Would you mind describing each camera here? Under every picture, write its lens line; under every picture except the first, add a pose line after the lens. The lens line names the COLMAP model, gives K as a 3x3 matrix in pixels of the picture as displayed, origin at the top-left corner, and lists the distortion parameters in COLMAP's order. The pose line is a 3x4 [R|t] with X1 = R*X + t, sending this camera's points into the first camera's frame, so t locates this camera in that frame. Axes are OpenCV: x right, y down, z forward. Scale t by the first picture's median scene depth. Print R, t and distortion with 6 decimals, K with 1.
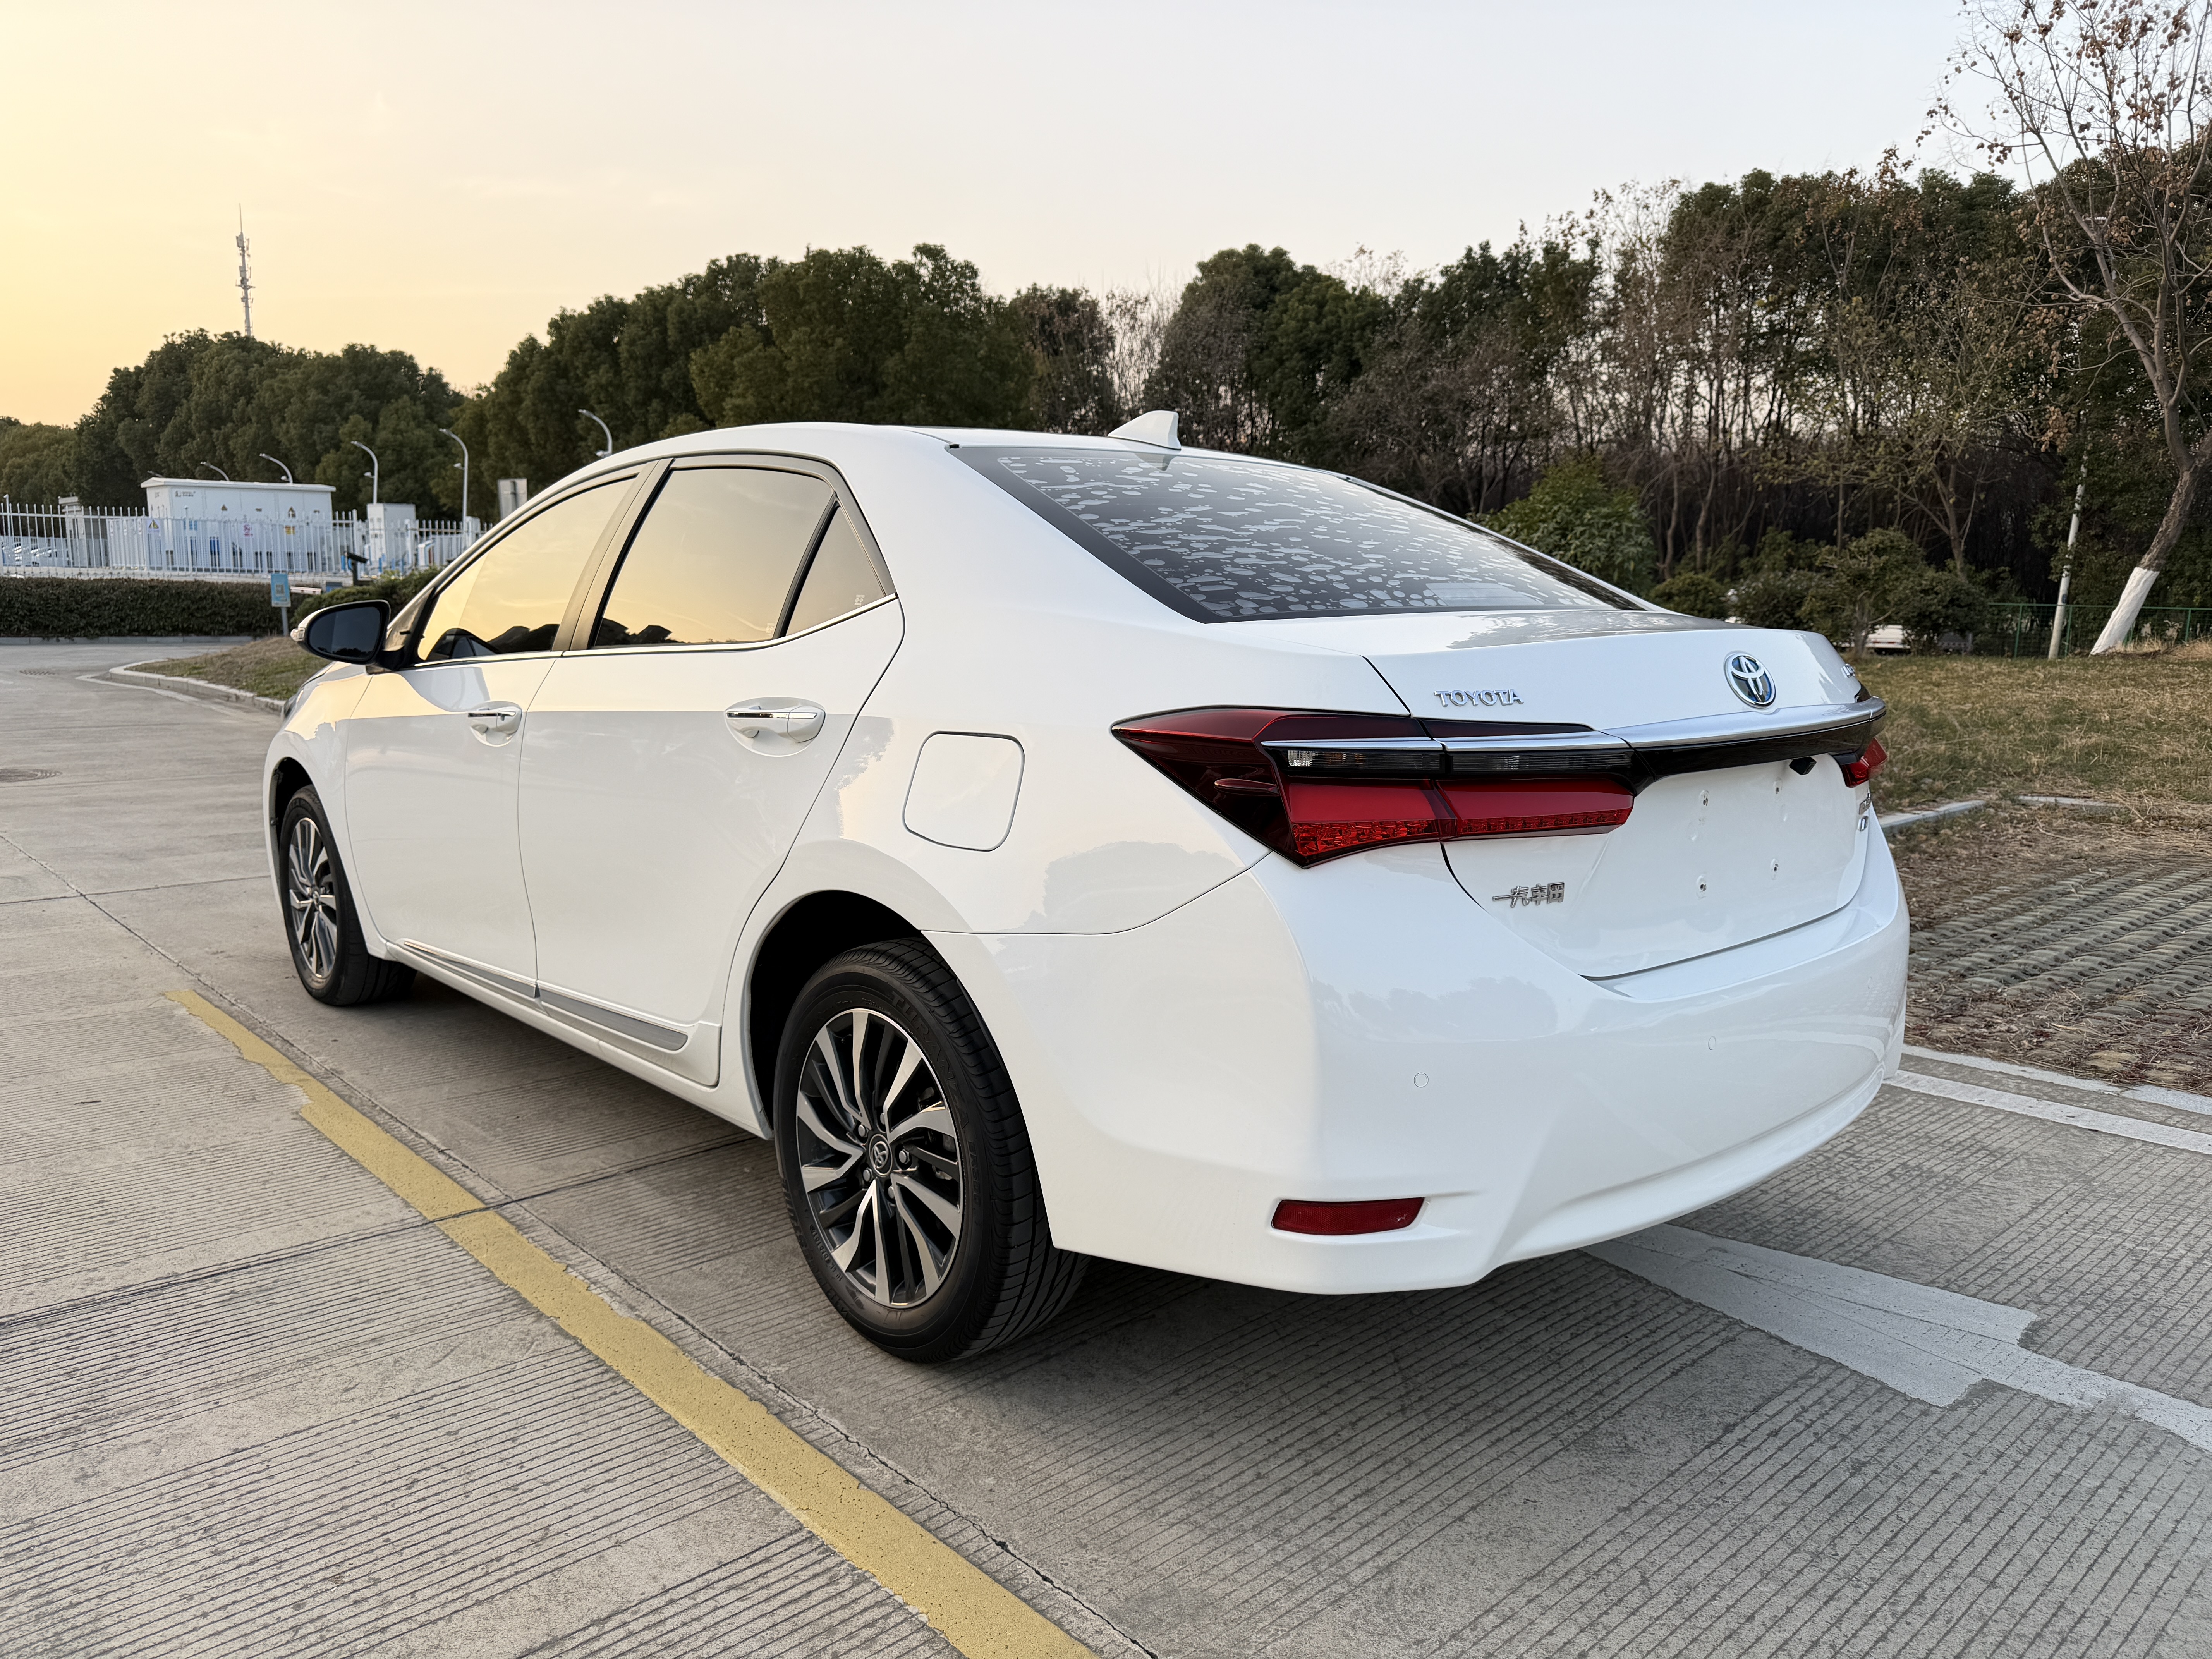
lens RADIAL K [[1568.6, 0, 1107.7], [0, 1568.6, 829.4], [0, 0, 1]] dist [0.021861, -0.028147]
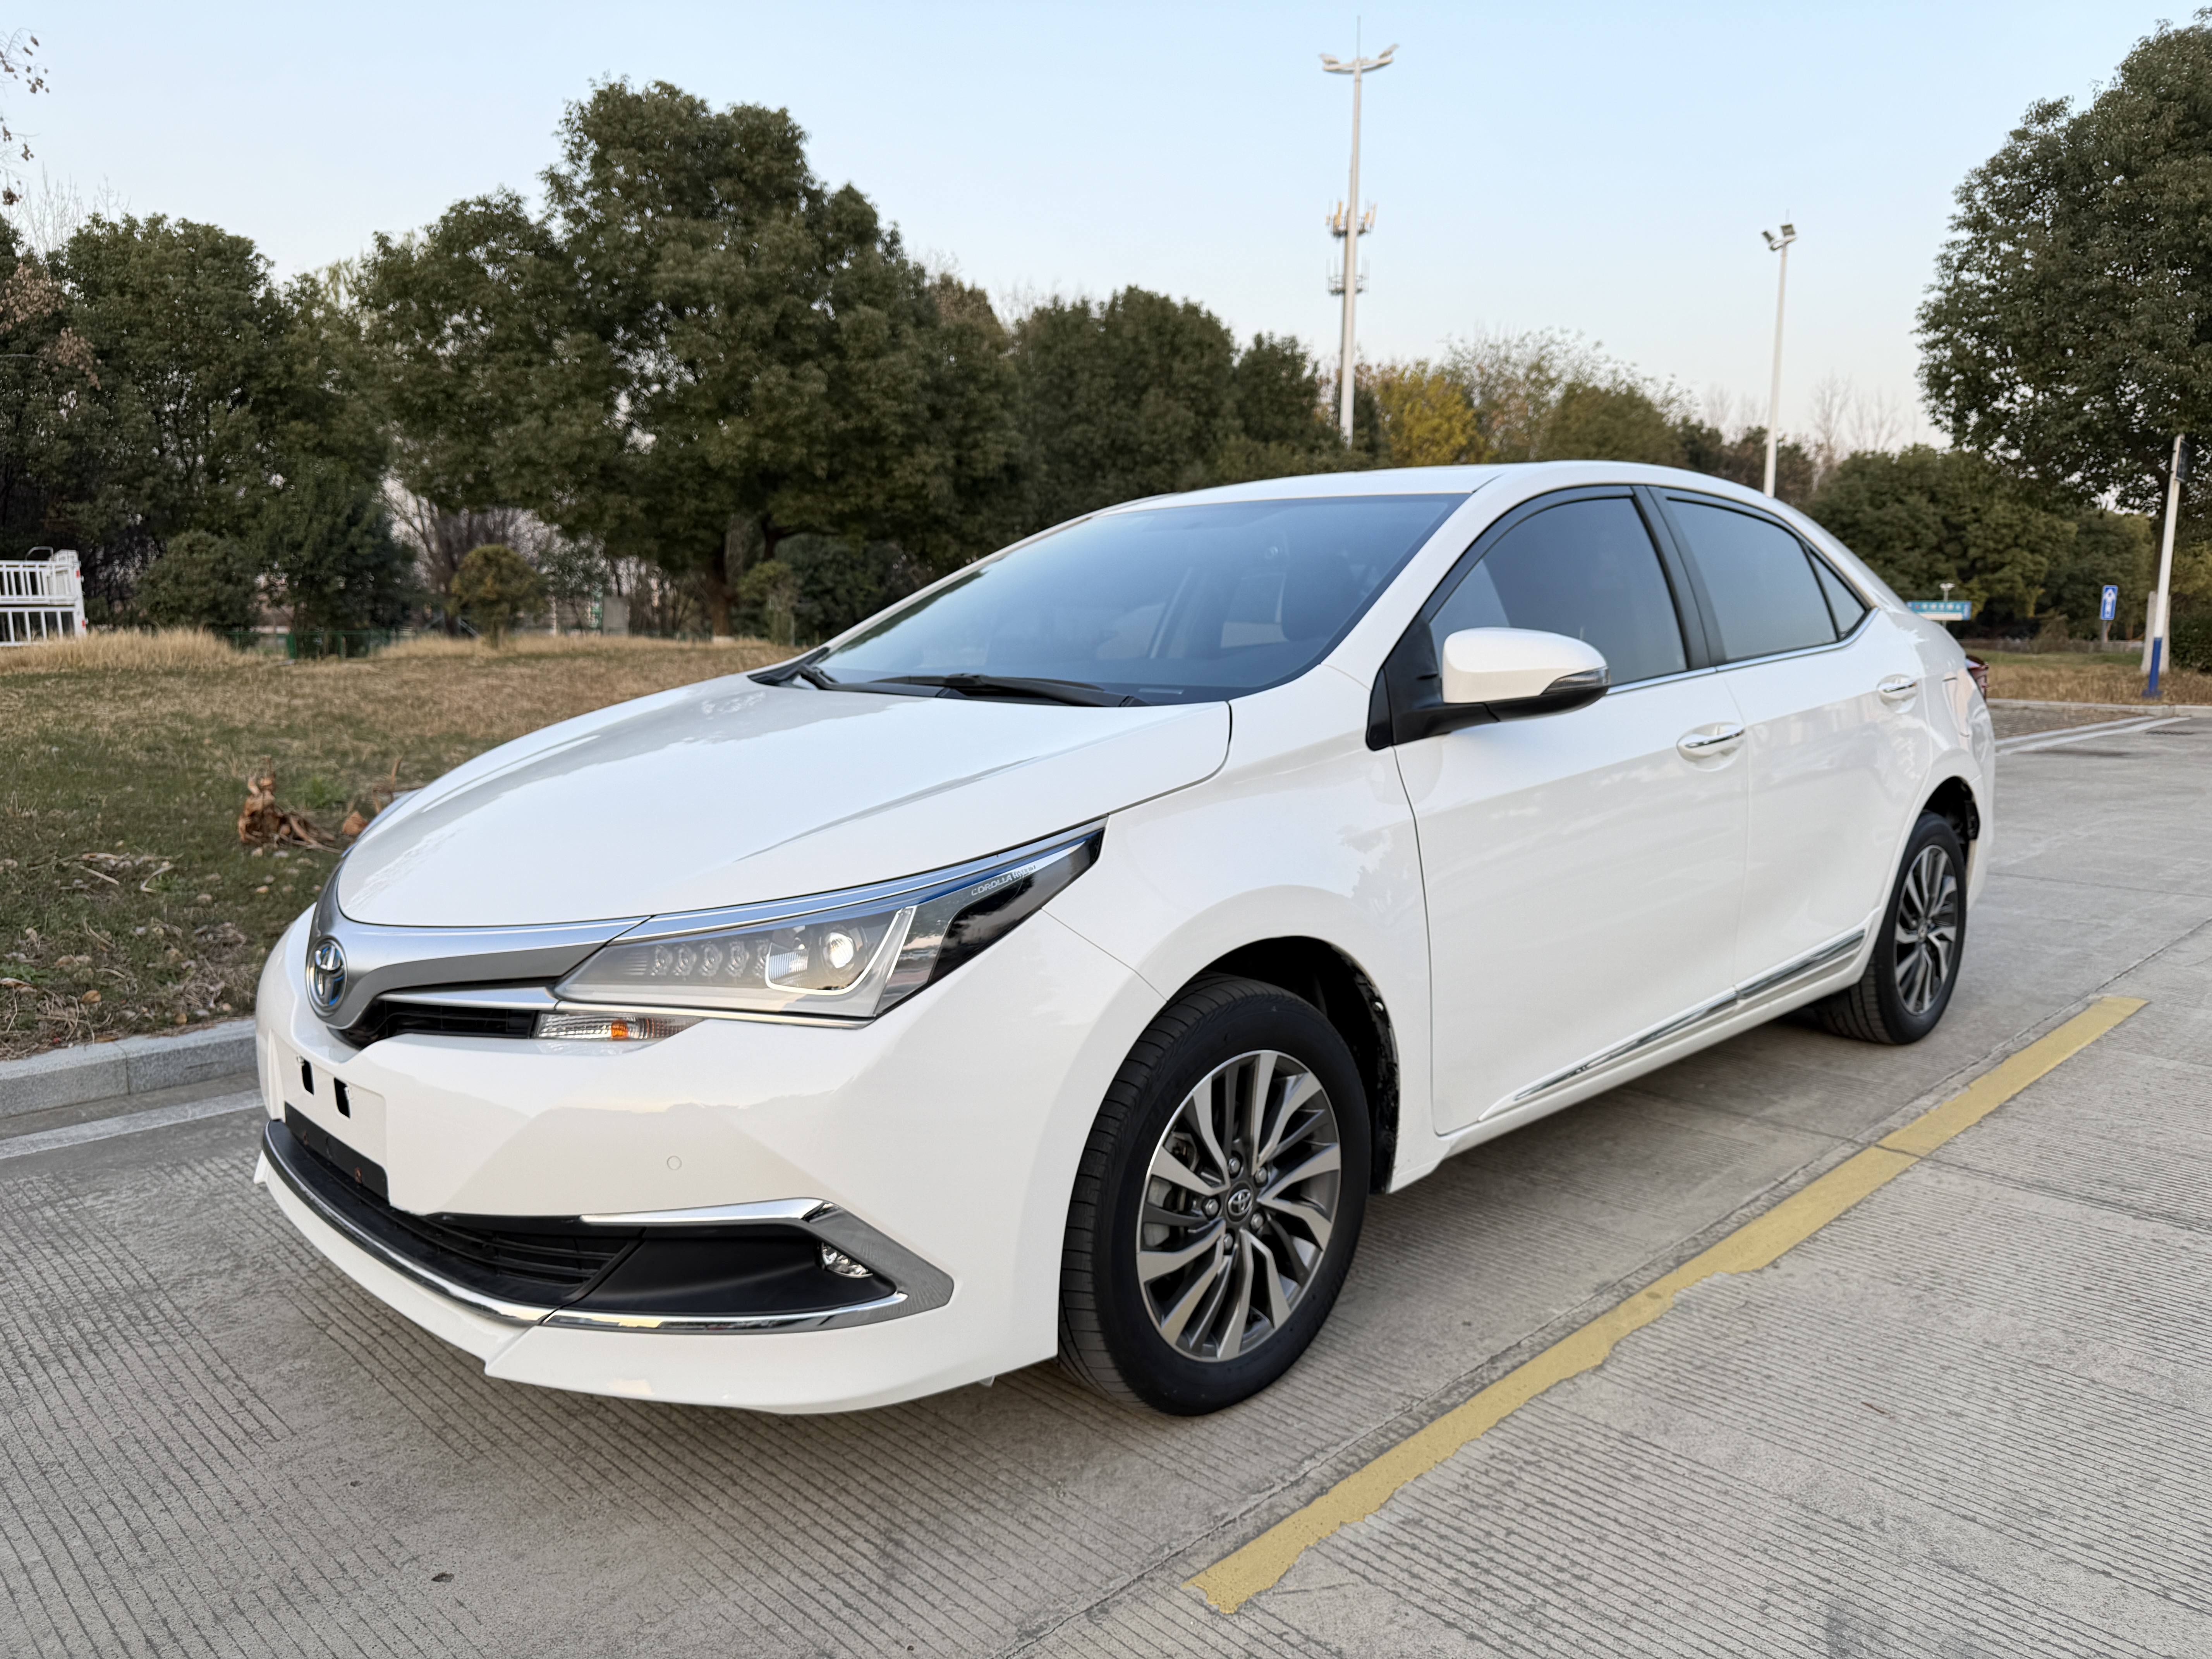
lens RADIAL K [[1568.6, 0, 1095.6], [0, 1568.6, 846.9], [0, 0, 1]] dist [0.021861, -0.028147]
pose [[-0.034912, -0.151973, 0.987768, -0.105074], [0.147980, 0.976689, 0.155499, -0.016838], [-0.988374, 0.151599, -0.011610, 0.109520]]
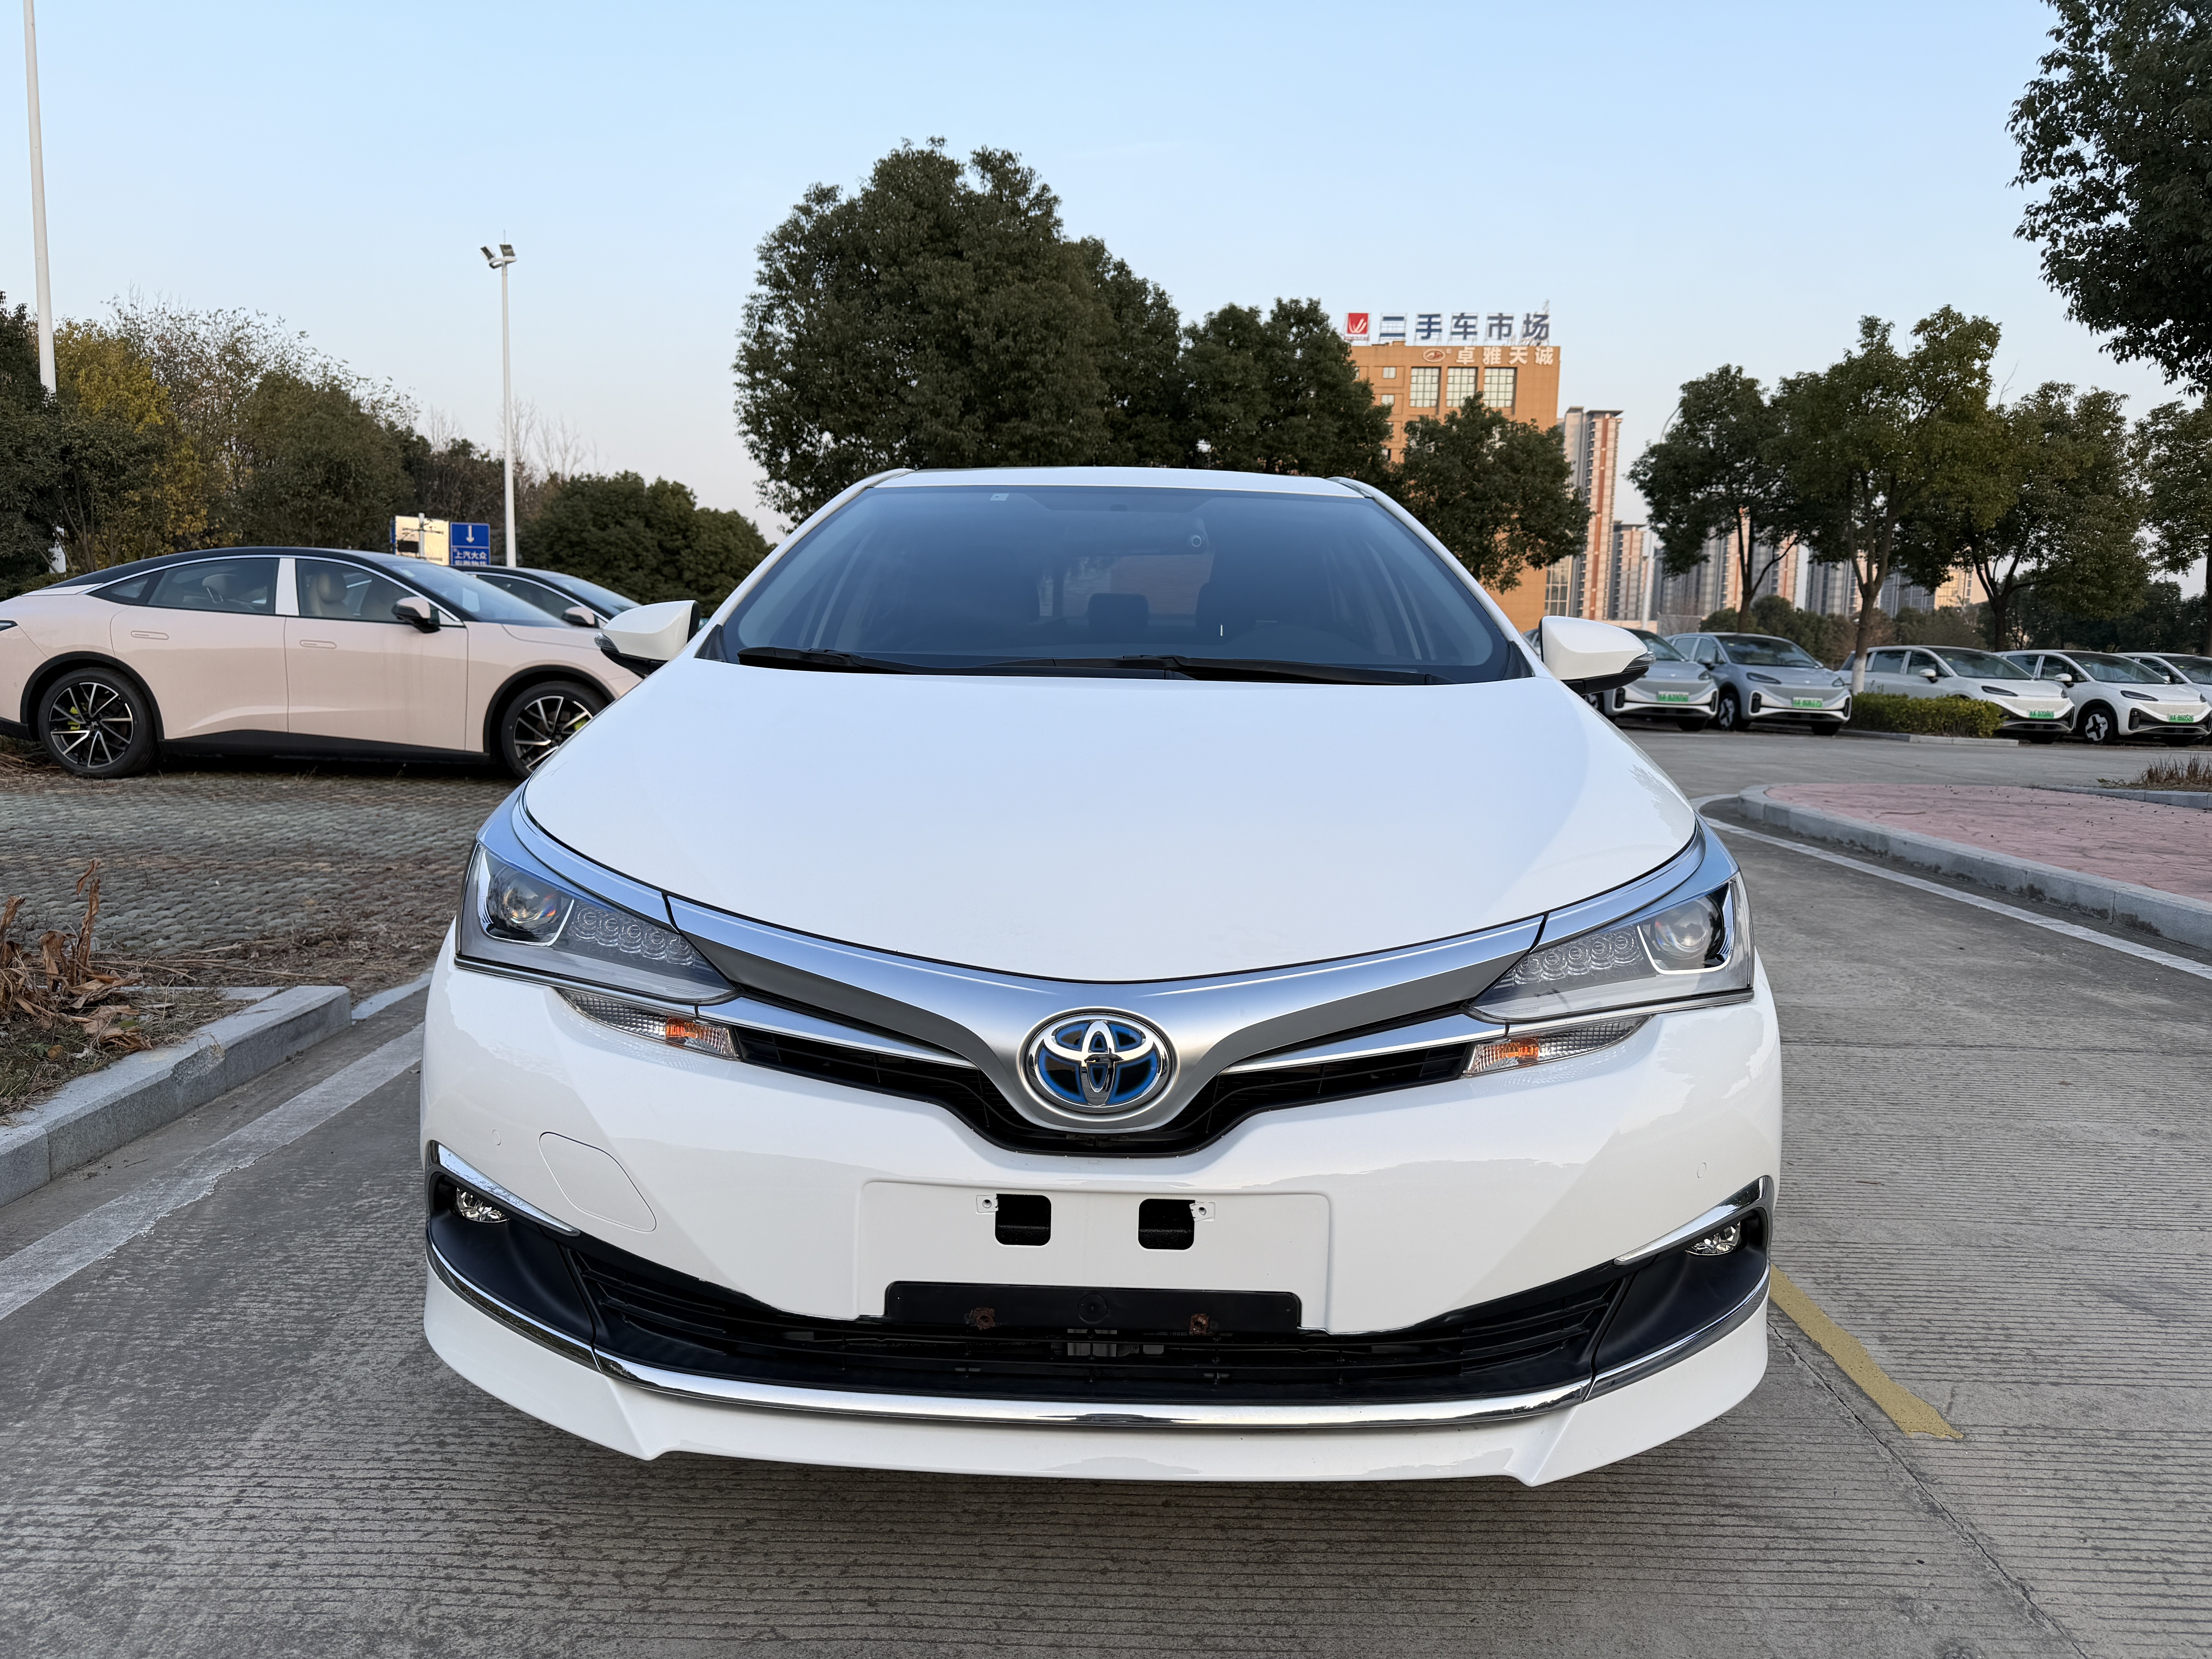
lens RADIAL K [[1568.6, 0, 1106.9], [0, 1568.6, 851.5], [0, 0, 1]] dist [0.021861, -0.028147]
pose [[-0.733008, -0.110056, 0.671258, -0.077249], [0.077892, 0.966753, 0.243561, -0.022108], [-0.675746, 0.230818, -0.700065, 0.159492]]
